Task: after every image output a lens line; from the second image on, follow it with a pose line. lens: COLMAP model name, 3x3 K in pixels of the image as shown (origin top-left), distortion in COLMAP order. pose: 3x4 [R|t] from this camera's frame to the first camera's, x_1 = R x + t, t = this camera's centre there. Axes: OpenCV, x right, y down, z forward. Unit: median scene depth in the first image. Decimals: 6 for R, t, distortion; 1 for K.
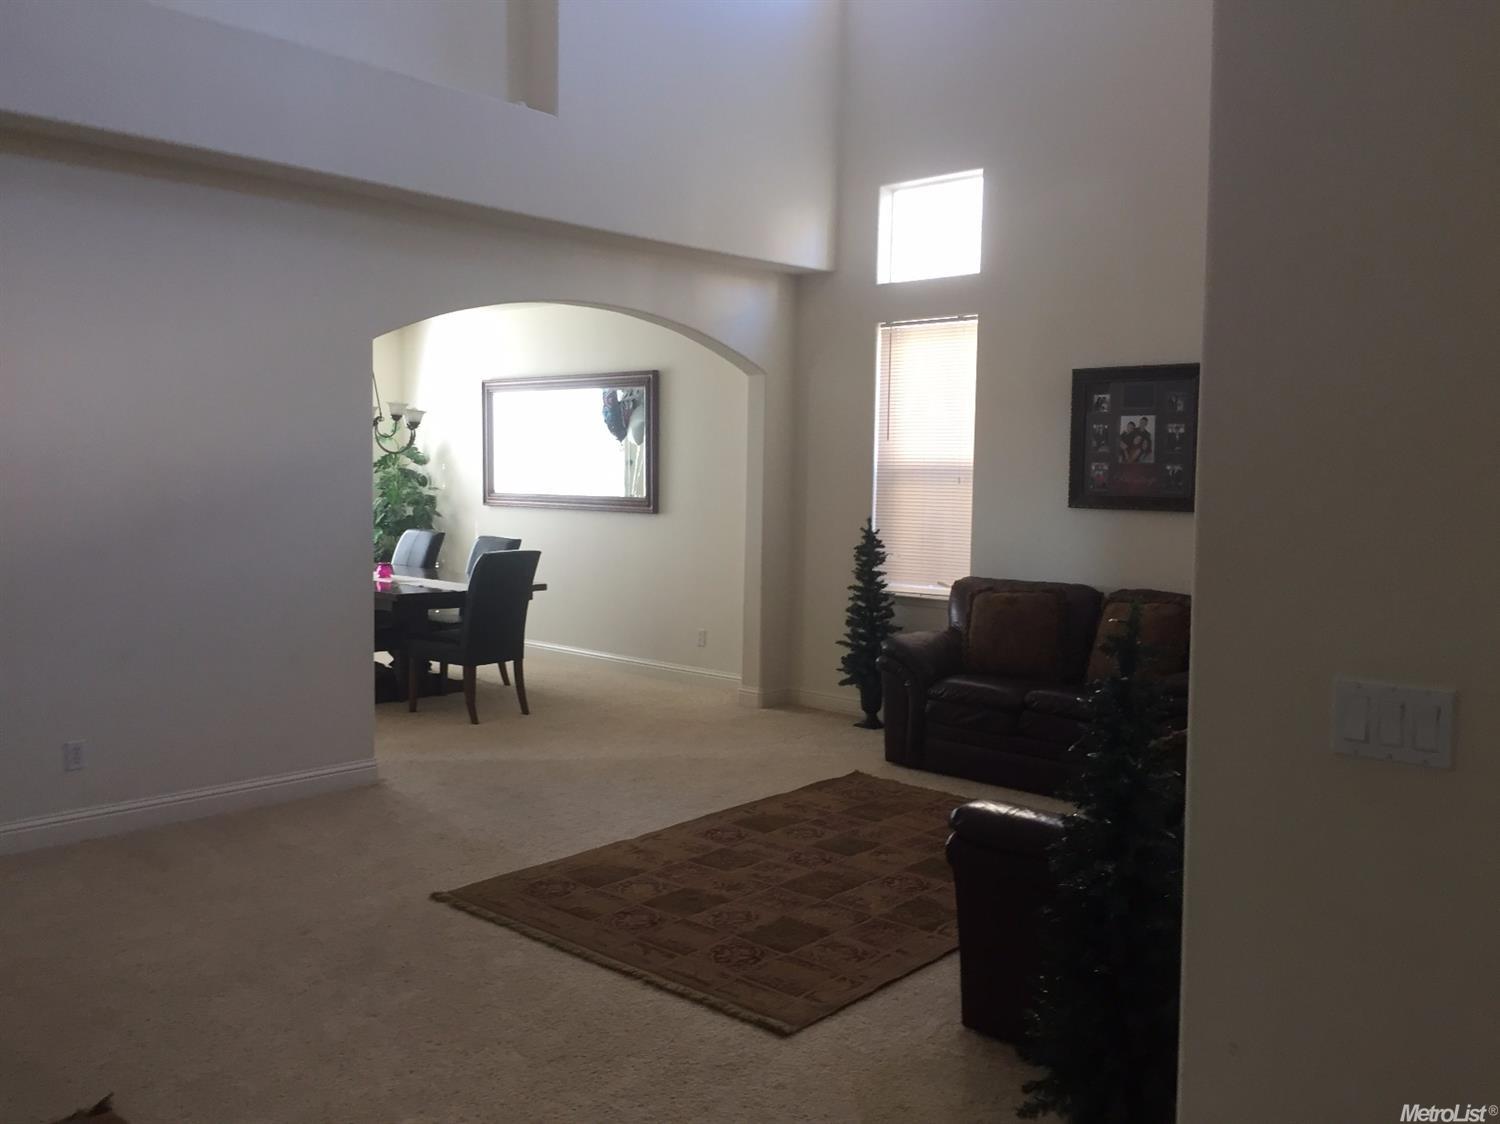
lens RADIAL K [[1280.8, 0, 742.0], [0, 1280.8, 570.3], [0, 0, 1]] dist [0.037604, -0.033739]
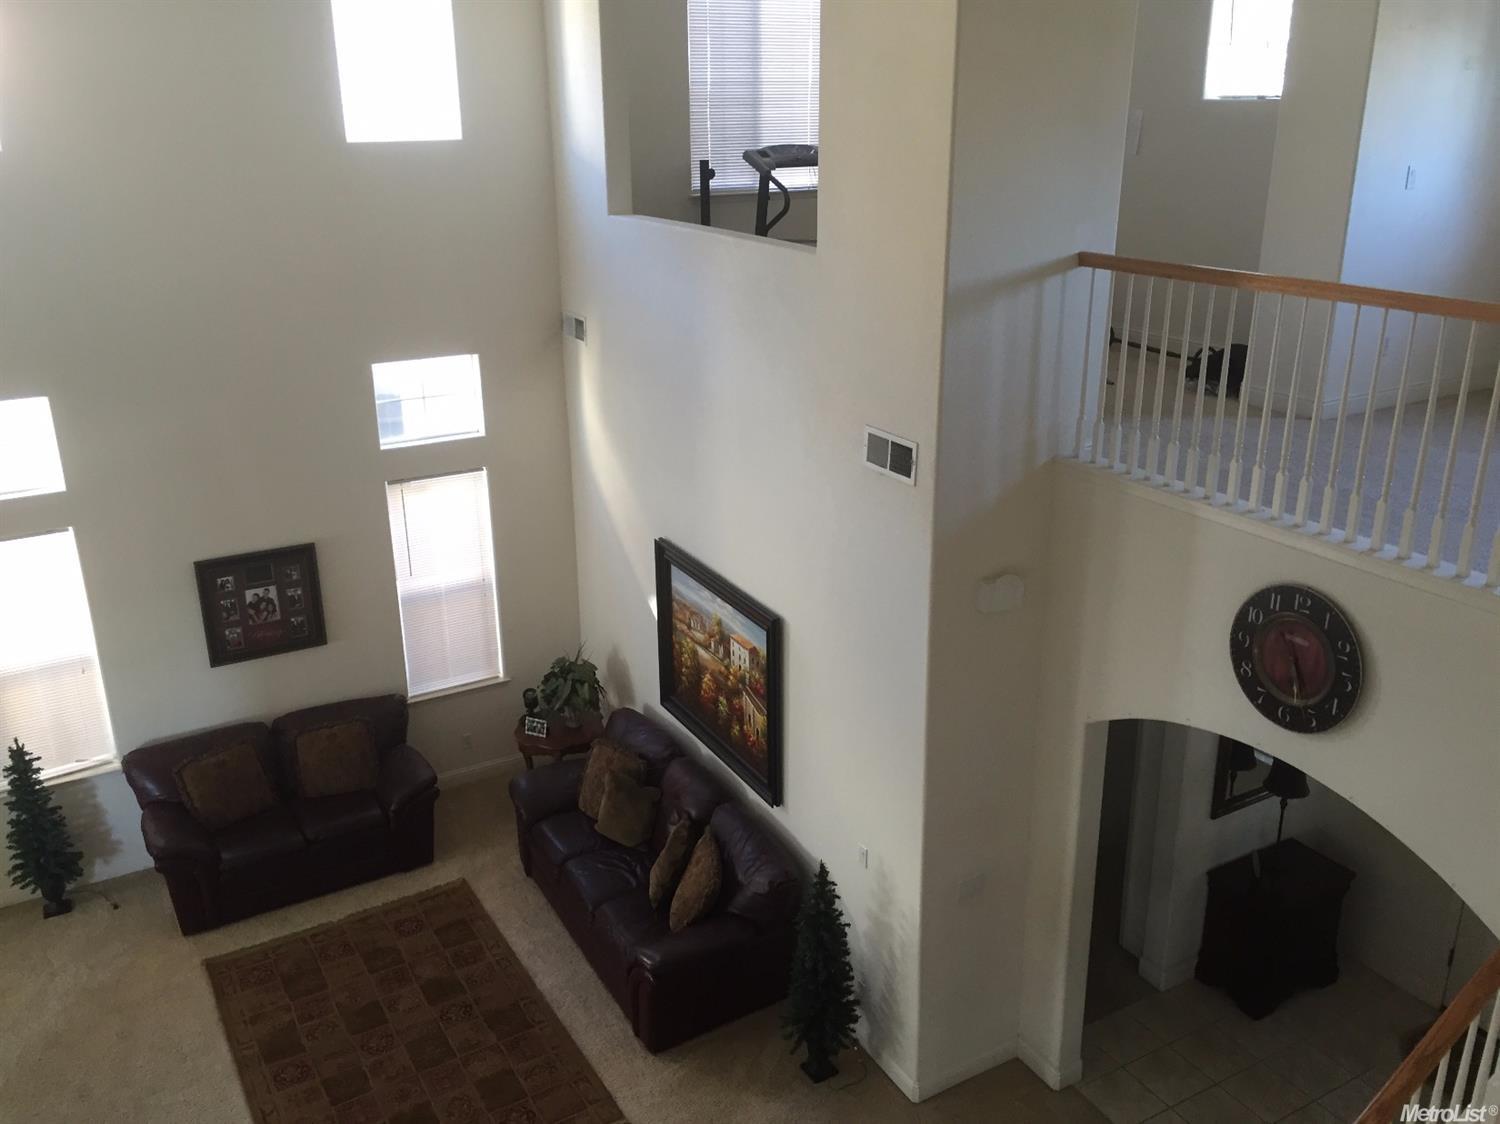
lens RADIAL K [[1280.8, 0, 754.0], [0, 1280.8, 555.1], [0, 0, 1]] dist [0.037604, -0.033739]
pose [[0.298071, -0.336391, 0.893305, -0.660571], [0.089376, 0.941570, 0.324744, -0.509578], [-0.950350, -0.016957, 0.310720, 0.133462]]
